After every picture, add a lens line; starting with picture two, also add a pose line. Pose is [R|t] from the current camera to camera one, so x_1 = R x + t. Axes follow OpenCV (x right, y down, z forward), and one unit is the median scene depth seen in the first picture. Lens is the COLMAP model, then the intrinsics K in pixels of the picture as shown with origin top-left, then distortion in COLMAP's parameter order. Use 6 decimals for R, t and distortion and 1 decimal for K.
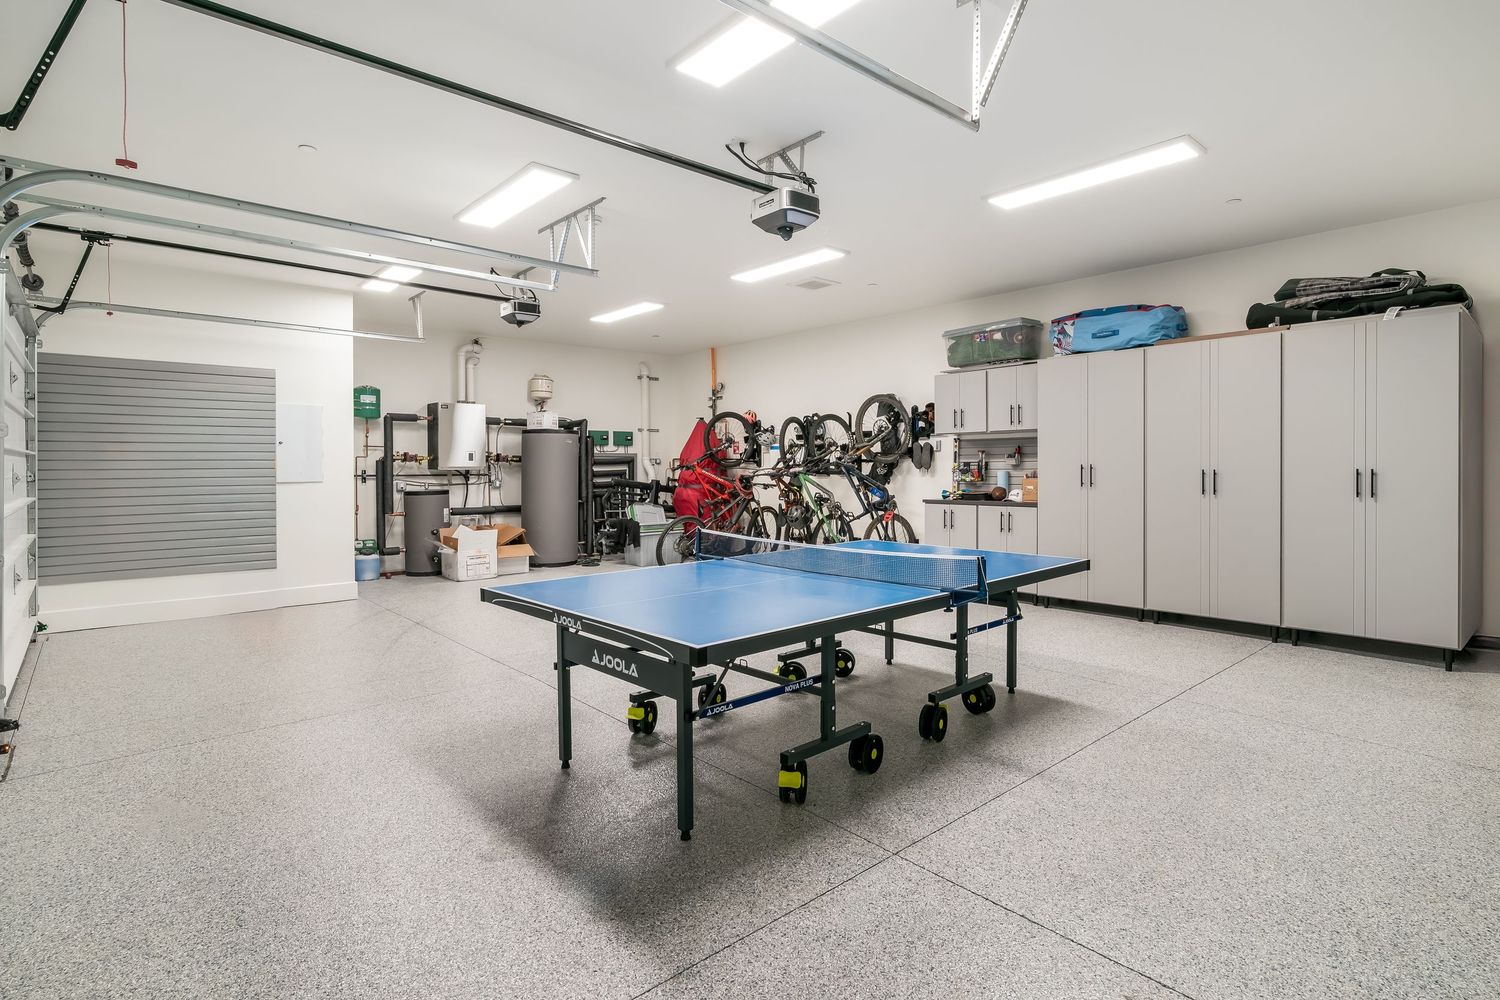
lens RADIAL K [[751.0, 0, 752.3], [0, 751.0, 433.5], [0, 0, 1]] dist [-0.001735, 0.001210]
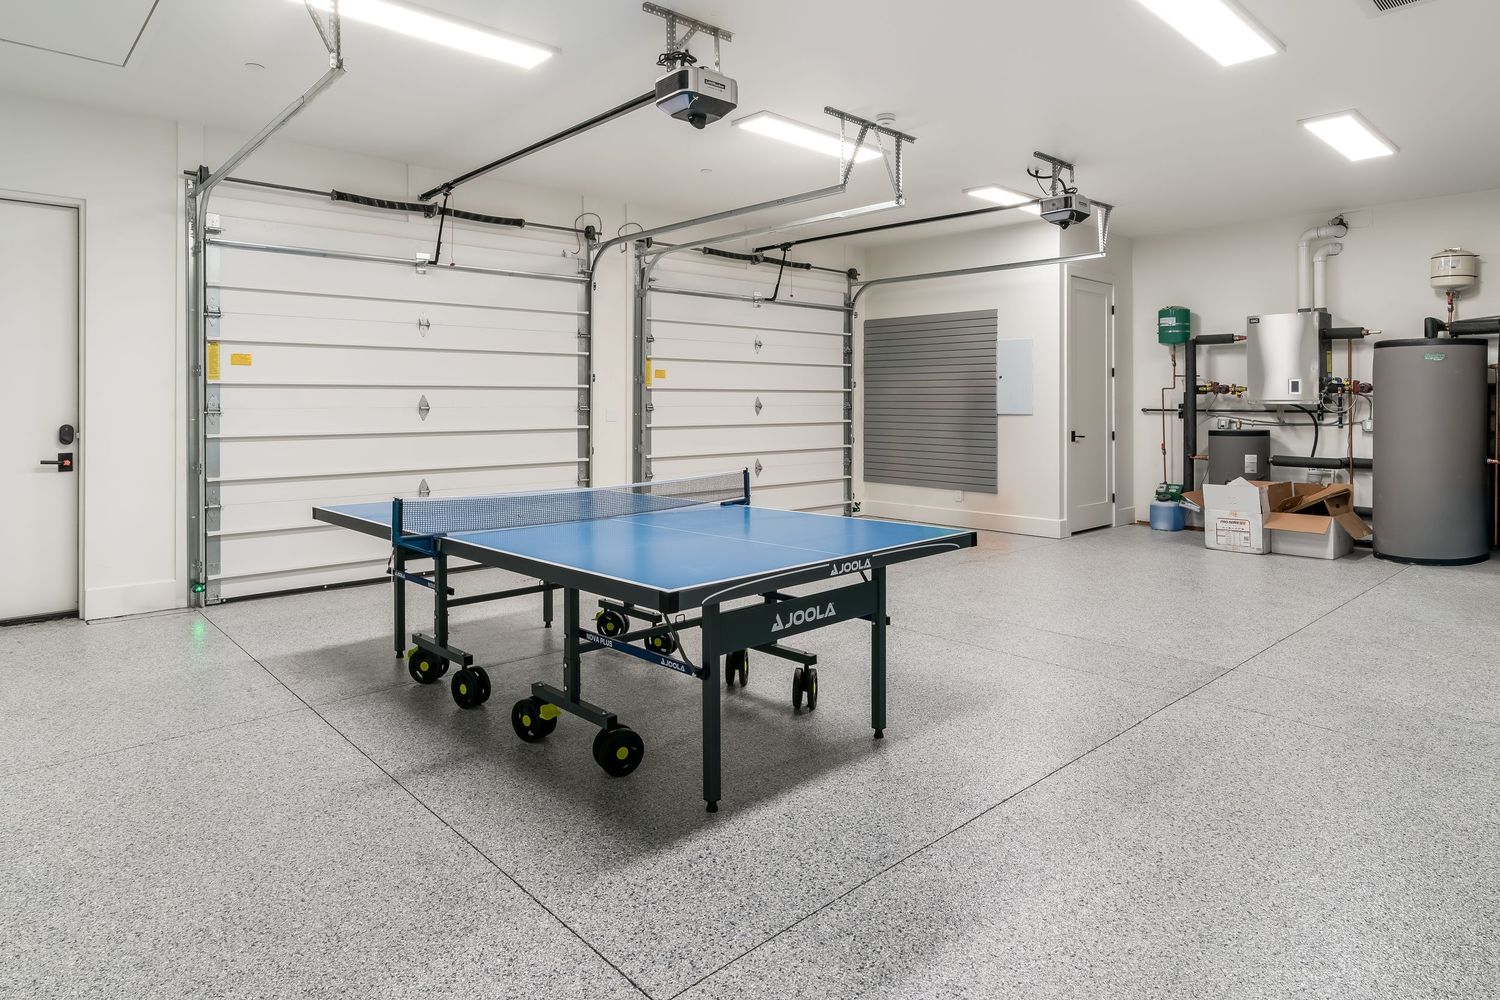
lens RADIAL K [[869.3, 0, 750.2], [0, 869.3, 396.5], [0, 0, 1]] dist [-0.004119, -0.001143]
pose [[0.015990, -0.003076, -0.999867, 0.595946], [0.042626, 0.999088, -0.002392, 0.027388], [0.998963, -0.042582, 0.016107, 0.624933]]
